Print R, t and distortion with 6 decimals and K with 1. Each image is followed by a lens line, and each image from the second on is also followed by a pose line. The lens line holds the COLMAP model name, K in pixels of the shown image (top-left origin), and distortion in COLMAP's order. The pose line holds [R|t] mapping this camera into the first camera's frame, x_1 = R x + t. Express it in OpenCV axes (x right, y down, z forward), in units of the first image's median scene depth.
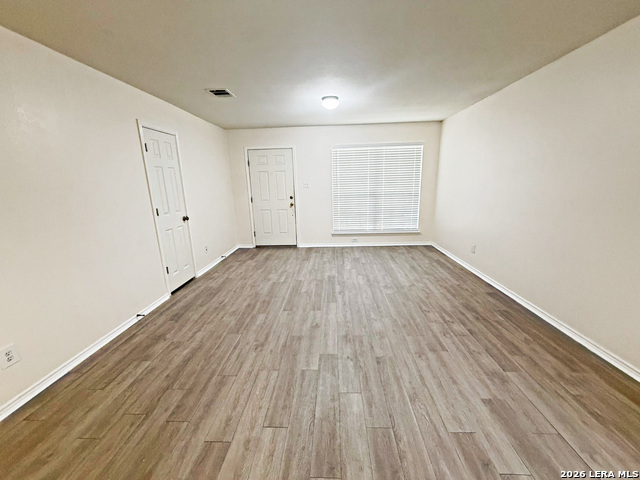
lens RADIAL K [[262.3, 0, 317.0], [0, 262.3, 240.9], [0, 0, 1]] dist [0.001388, 0.000386]
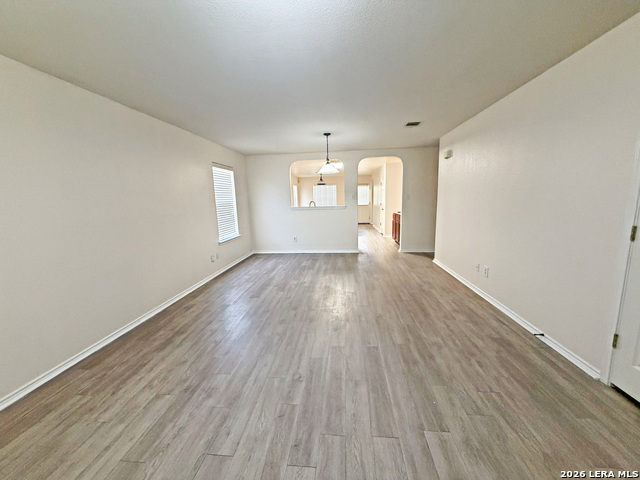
lens RADIAL K [[262.3, 0, 317.0], [0, 262.3, 240.9], [0, 0, 1]] dist [0.001388, 0.000386]
pose [[-0.997197, 0.050723, 0.055001, -0.001962], [0.067776, 0.923771, 0.376899, -0.363302], [-0.031690, 0.379571, -0.924620, 1.638507]]
